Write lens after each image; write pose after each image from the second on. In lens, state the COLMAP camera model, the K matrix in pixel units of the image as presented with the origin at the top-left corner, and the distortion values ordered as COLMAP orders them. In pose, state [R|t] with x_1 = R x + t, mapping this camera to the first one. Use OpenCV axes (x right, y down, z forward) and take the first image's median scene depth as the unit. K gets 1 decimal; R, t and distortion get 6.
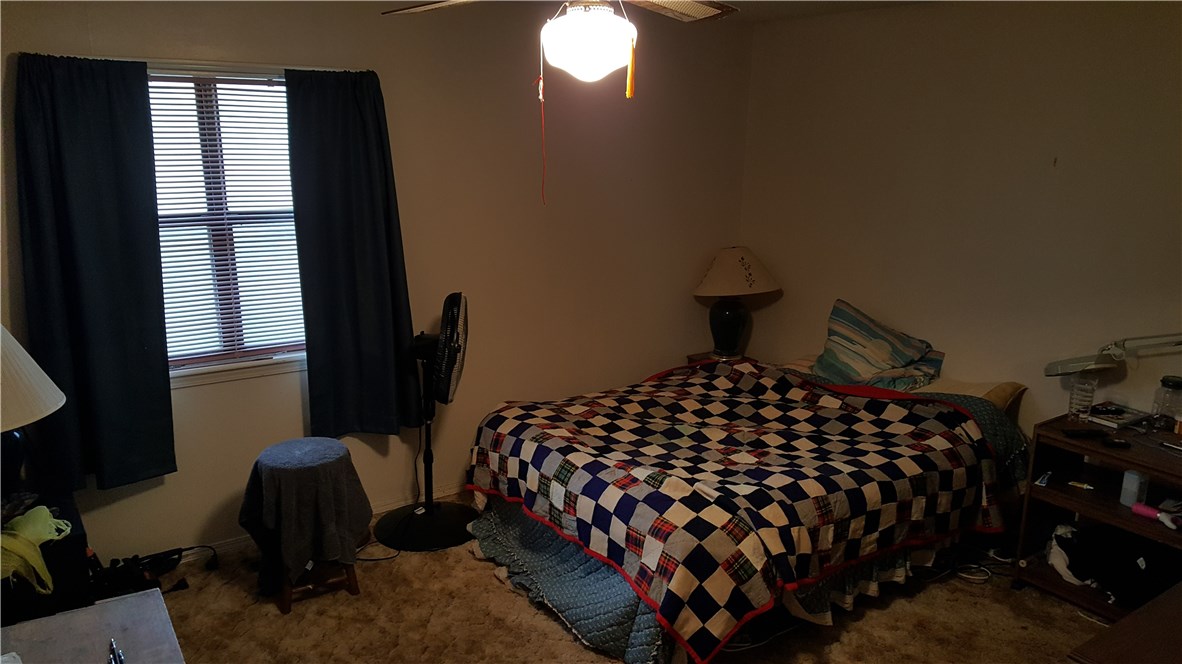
lens RADIAL K [[857.7, 0, 593.7], [0, 857.7, 334.2], [0, 0, 1]] dist [0.128218, -0.033329]
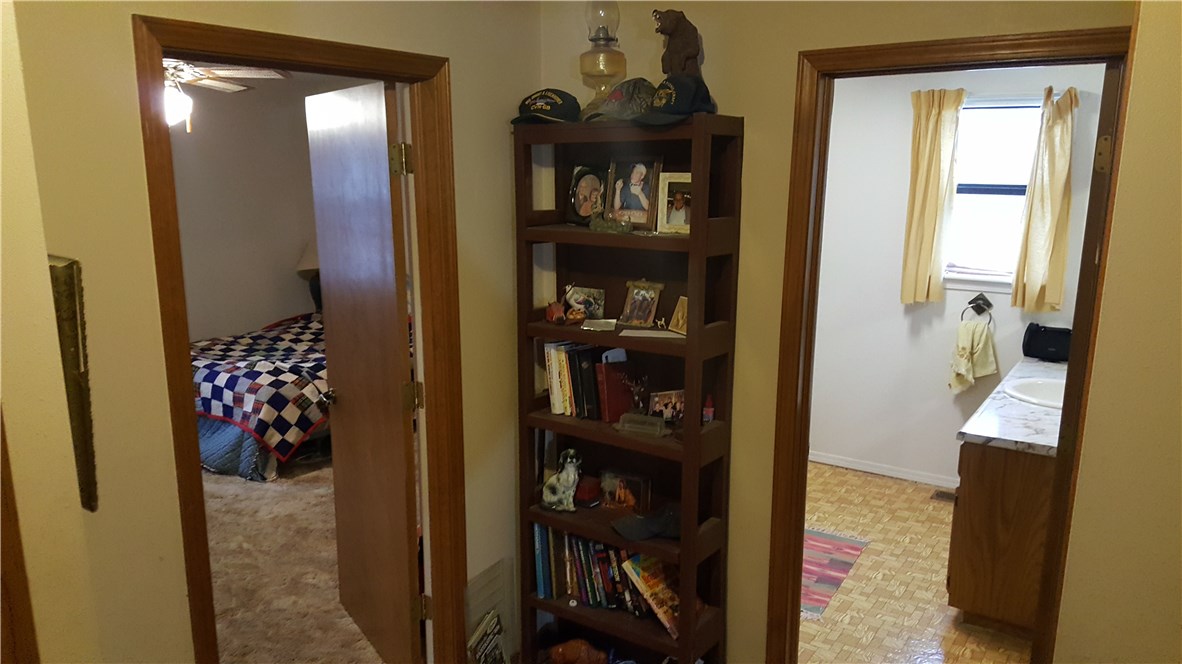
lens RADIAL K [[857.7, 0, 588.7], [0, 857.7, 327.8], [0, 0, 1]] dist [0.128218, -0.033329]
pose [[0.937282, -0.082794, 0.338597, 0.121726], [0.097715, 0.994842, -0.027229, 0.215534], [-0.334596, 0.058608, 0.940537, -0.837473]]
